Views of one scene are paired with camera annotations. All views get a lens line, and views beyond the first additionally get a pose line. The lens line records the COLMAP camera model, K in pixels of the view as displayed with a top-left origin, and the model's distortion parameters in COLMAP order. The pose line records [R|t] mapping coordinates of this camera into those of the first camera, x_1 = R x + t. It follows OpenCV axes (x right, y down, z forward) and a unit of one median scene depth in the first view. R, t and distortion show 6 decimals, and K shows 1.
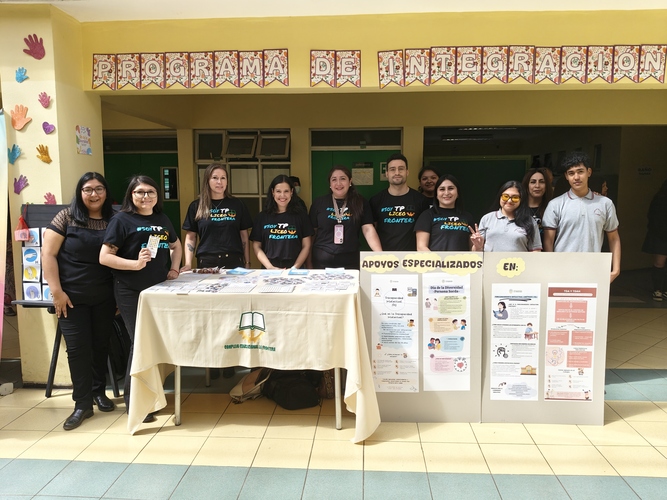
lens RADIAL K [[480.7, 0, 333.5], [0, 480.7, 250.0], [0, 0, 1]] dist [-0.023352, 0.002106]
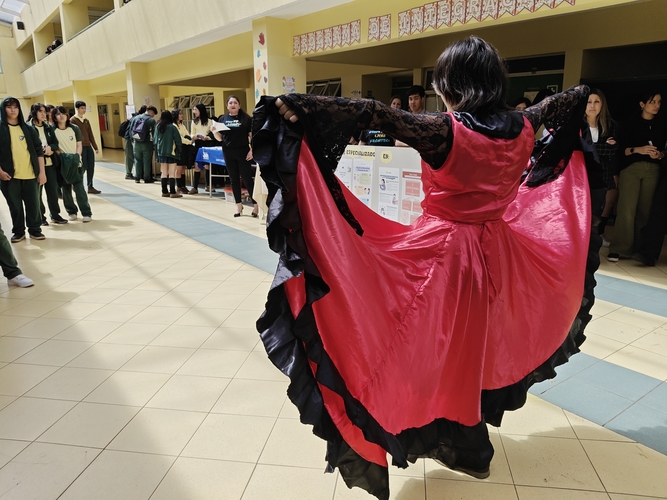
lens RADIAL K [[515.4, 0, 336.9], [0, 515.4, 246.4], [0, 0, 1]] dist [0.045222, -0.110480]
pose [[0.648630, 0.179854, -0.739548, 1.317273], [-0.095397, 0.983227, 0.155446, 0.064108], [0.755102, -0.030276, 0.654908, -0.215927]]
